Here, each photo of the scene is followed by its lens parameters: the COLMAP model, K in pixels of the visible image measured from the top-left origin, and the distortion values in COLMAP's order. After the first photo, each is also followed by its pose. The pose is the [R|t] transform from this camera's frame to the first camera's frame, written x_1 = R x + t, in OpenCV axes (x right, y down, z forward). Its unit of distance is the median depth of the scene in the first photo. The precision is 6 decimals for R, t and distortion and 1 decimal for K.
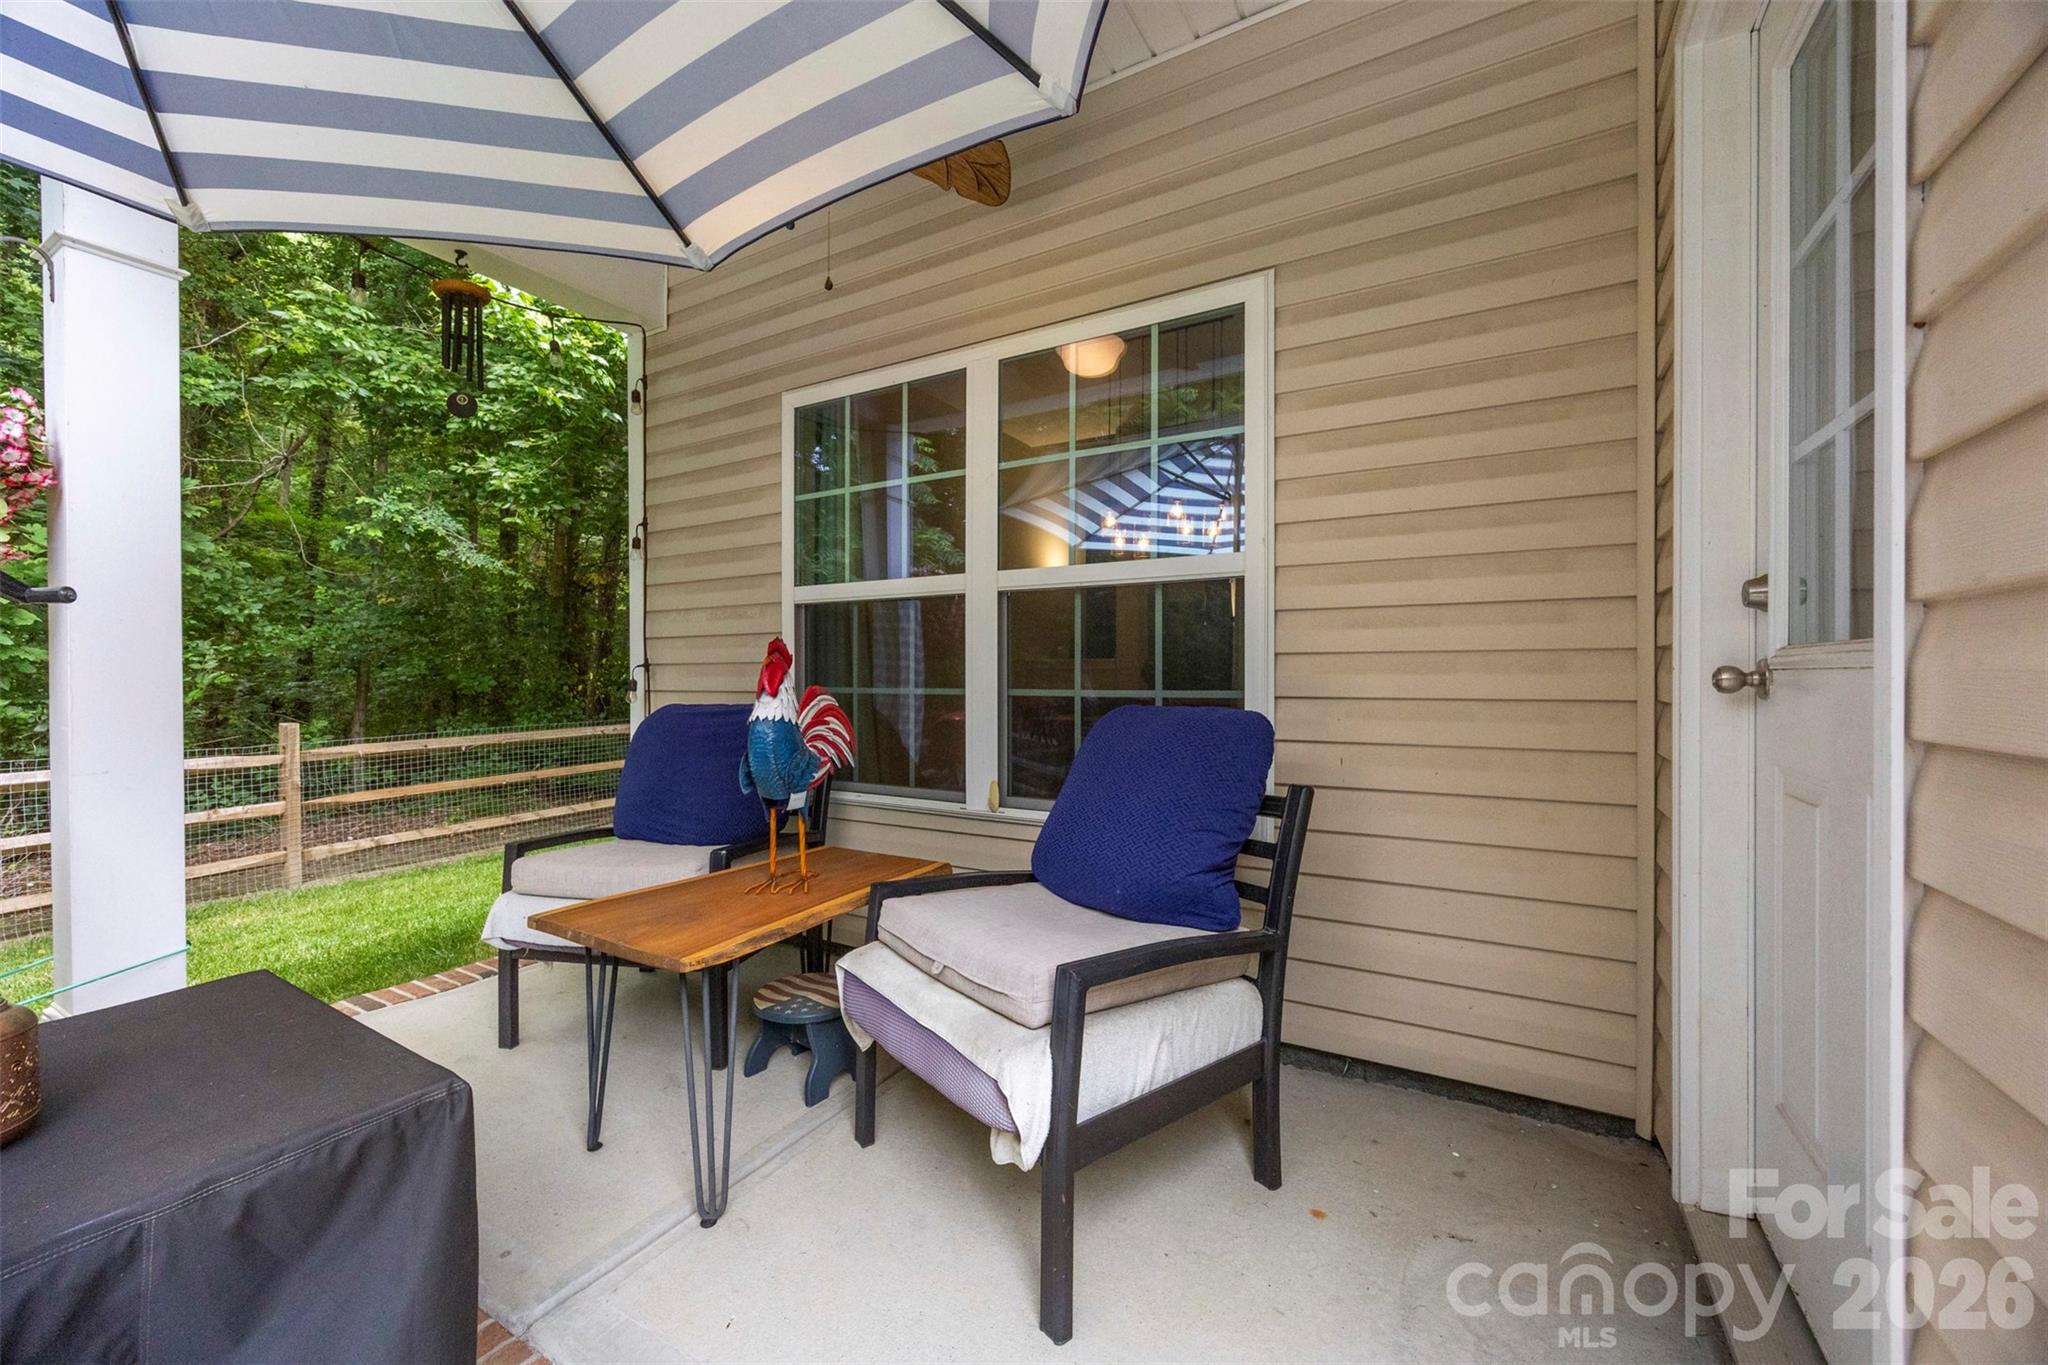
lens RADIAL K [[799.0, 0, 1024.0], [0, 799.0, 682.5], [0, 0, 1]] dist [-0.000639, 0.000066]
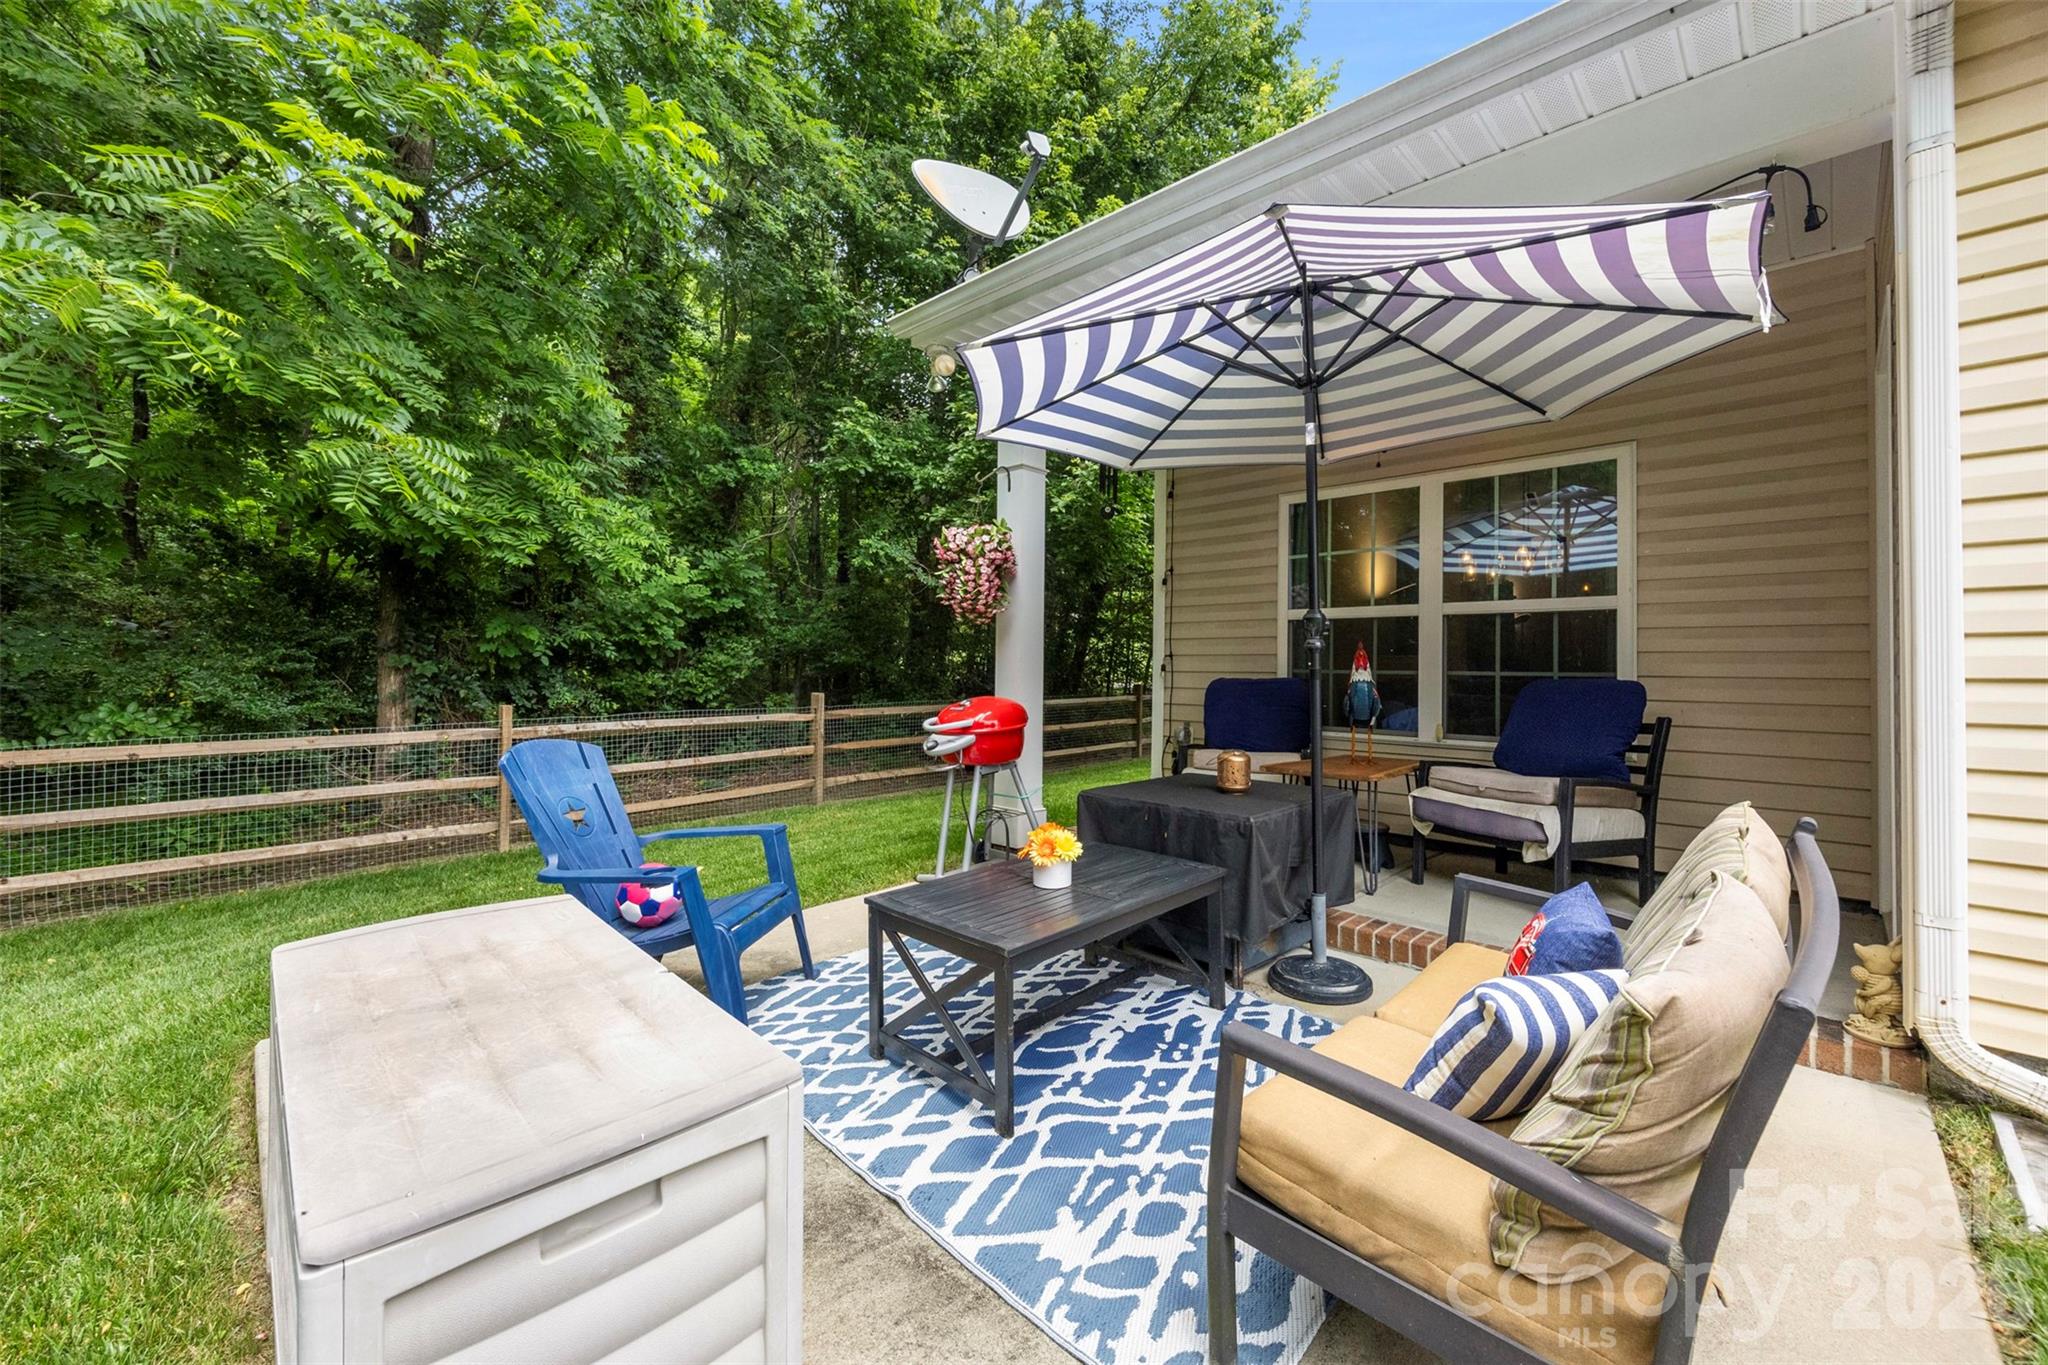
lens RADIAL K [[803.2, 0, 1014.0], [0, 803.2, 651.7], [0, 0, 1]] dist [-0.000627, -0.000003]
pose [[0.960750, 0.000448, -0.277414, -0.512223], [-0.006444, 0.999765, -0.020701, 0.009571], [0.277340, 0.021676, 0.960527, -1.080877]]
